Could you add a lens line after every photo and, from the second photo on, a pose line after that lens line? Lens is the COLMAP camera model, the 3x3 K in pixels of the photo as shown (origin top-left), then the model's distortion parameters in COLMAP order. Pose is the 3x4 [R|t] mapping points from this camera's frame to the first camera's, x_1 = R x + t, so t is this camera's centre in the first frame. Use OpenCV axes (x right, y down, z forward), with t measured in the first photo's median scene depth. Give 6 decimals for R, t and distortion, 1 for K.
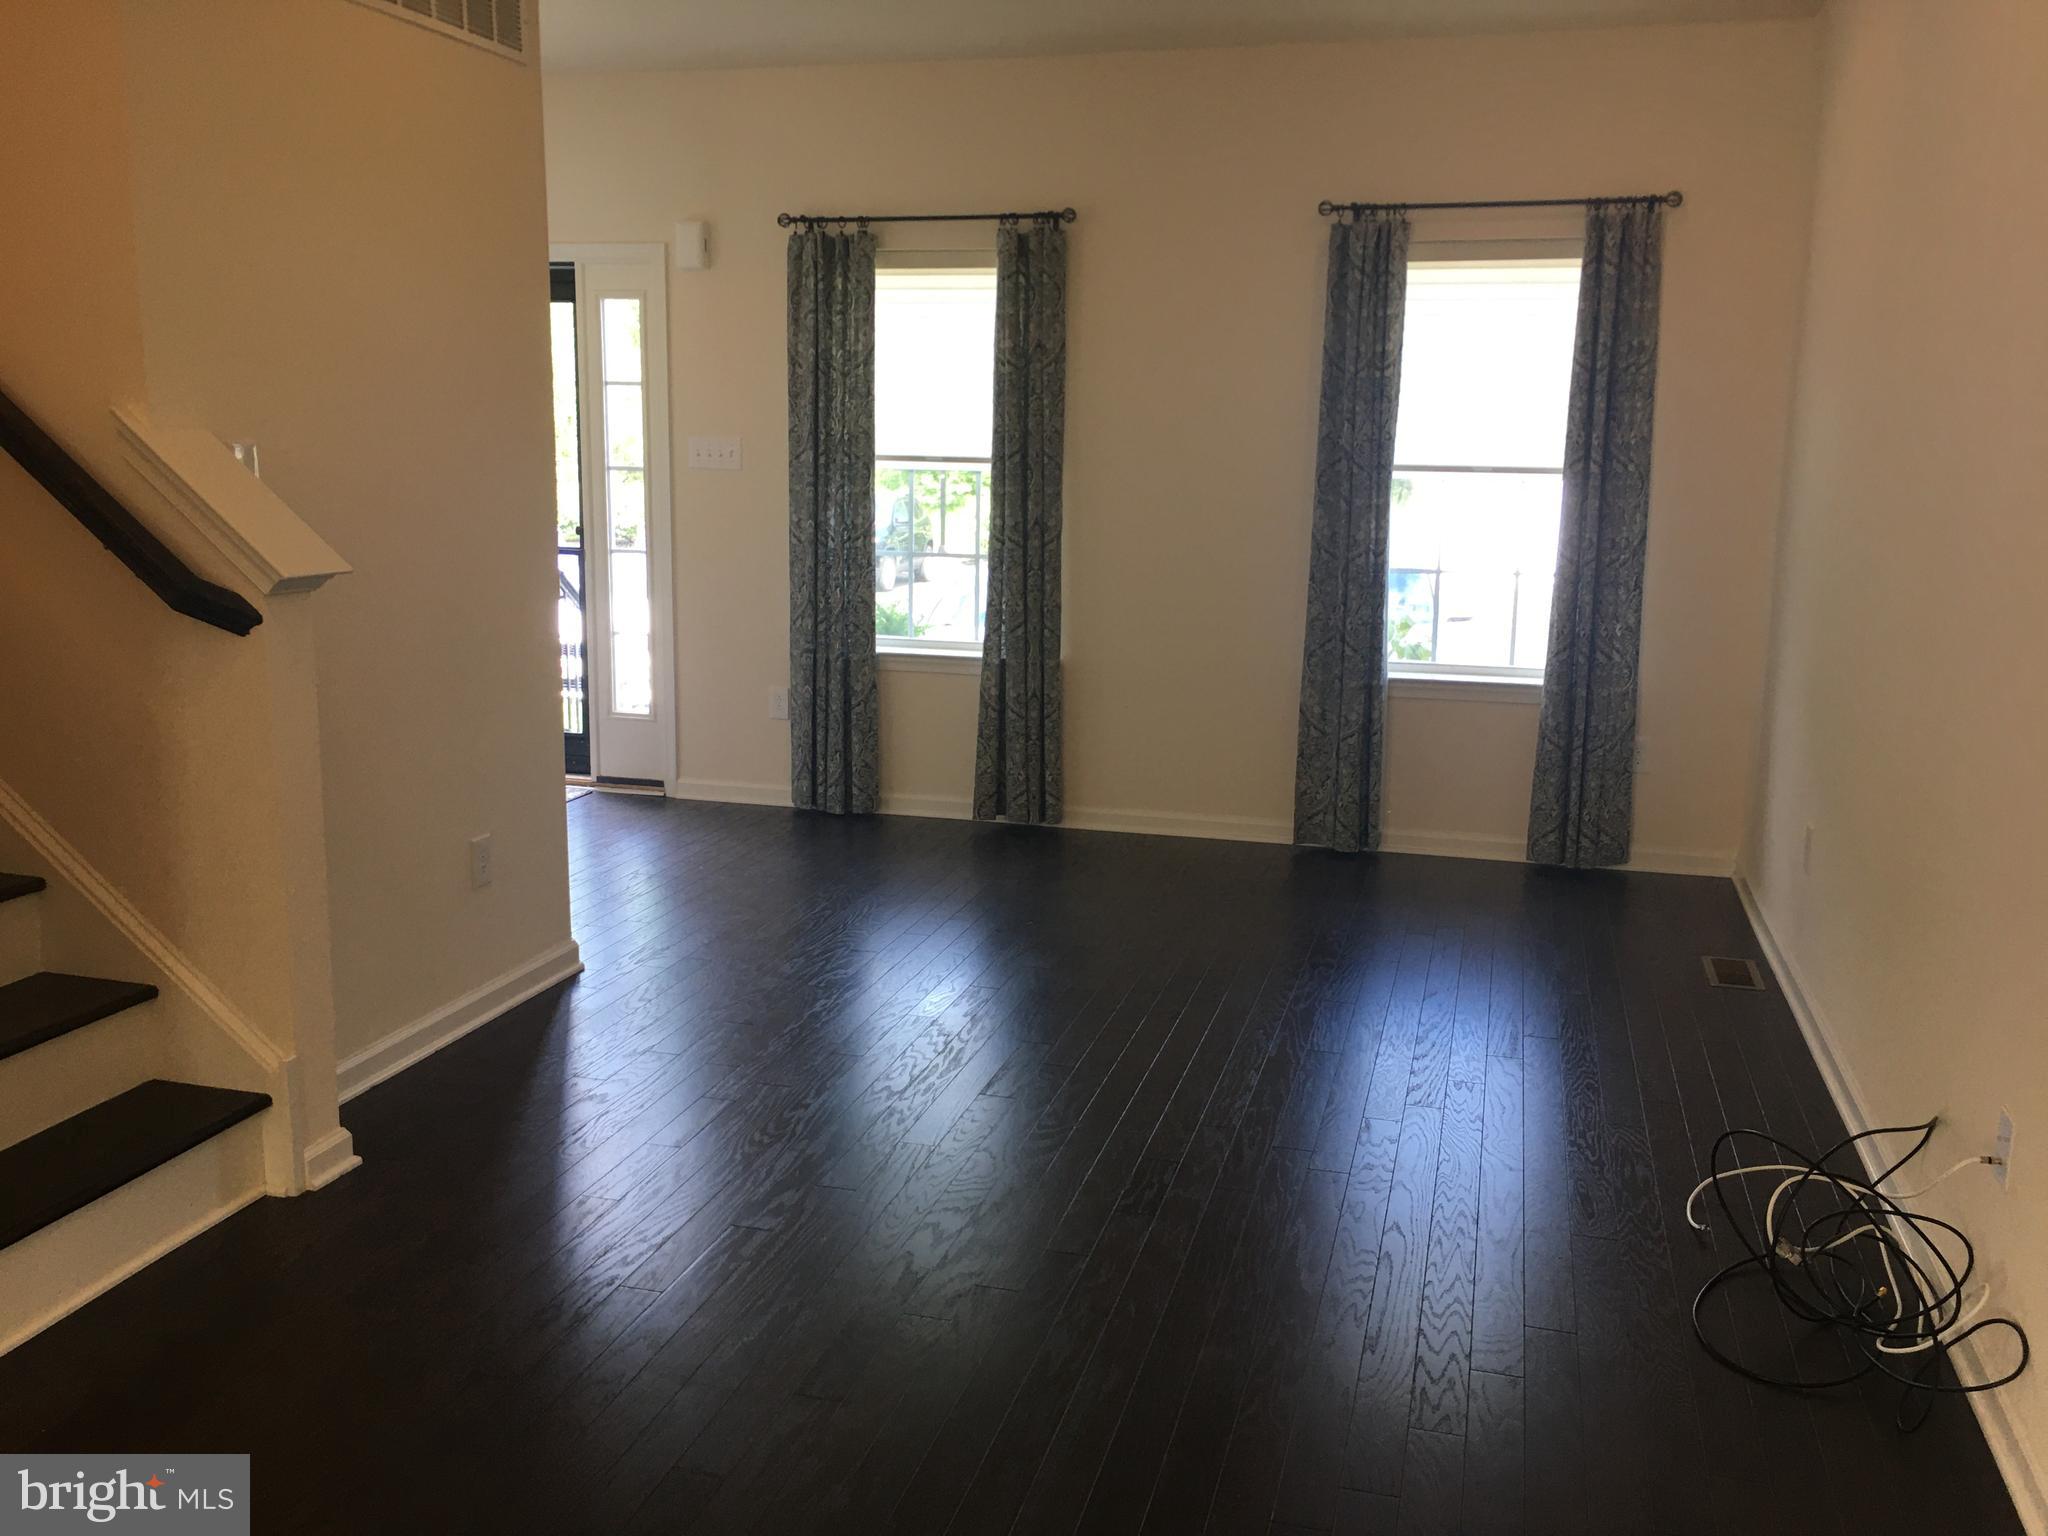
lens RADIAL K [[1754.1, 0, 1025.7], [0, 1754.1, 758.6], [0, 0, 1]] dist [0.073683, -0.085050]
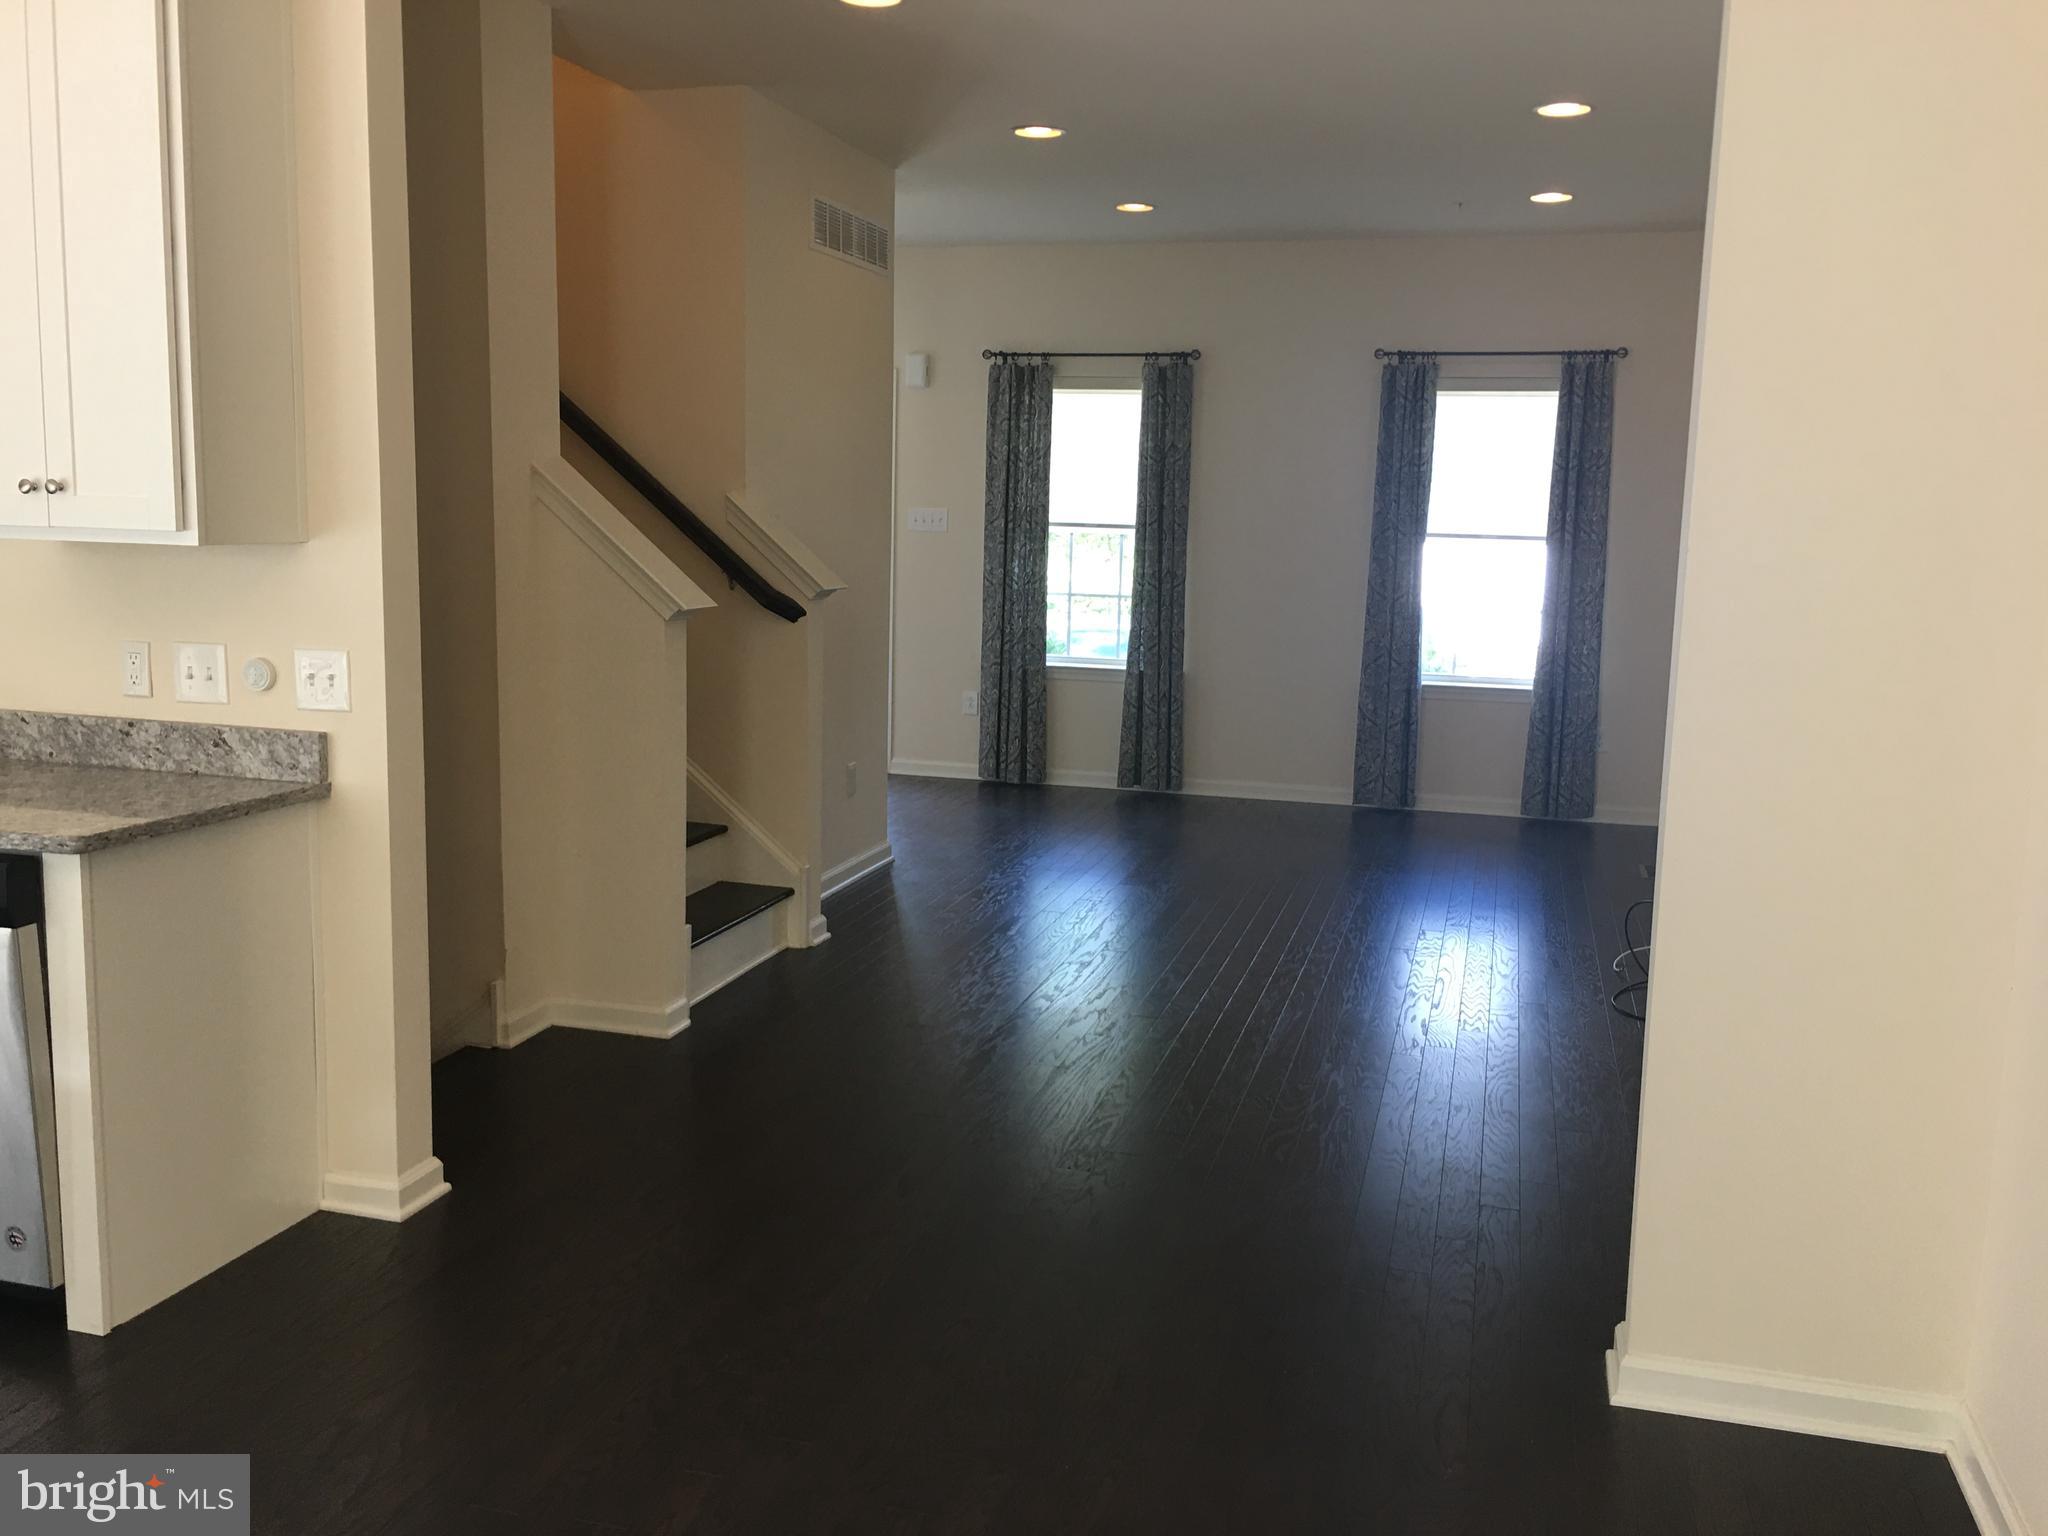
lens RADIAL K [[1754.1, 0, 1029.2], [0, 1754.1, 764.8], [0, 0, 1]] dist [0.073683, -0.085050]
pose [[0.999923, 0.009830, 0.007511, -0.115152], [-0.009566, 0.999361, -0.034431, 0.068629], [-0.007845, 0.034356, 0.999379, -0.390863]]
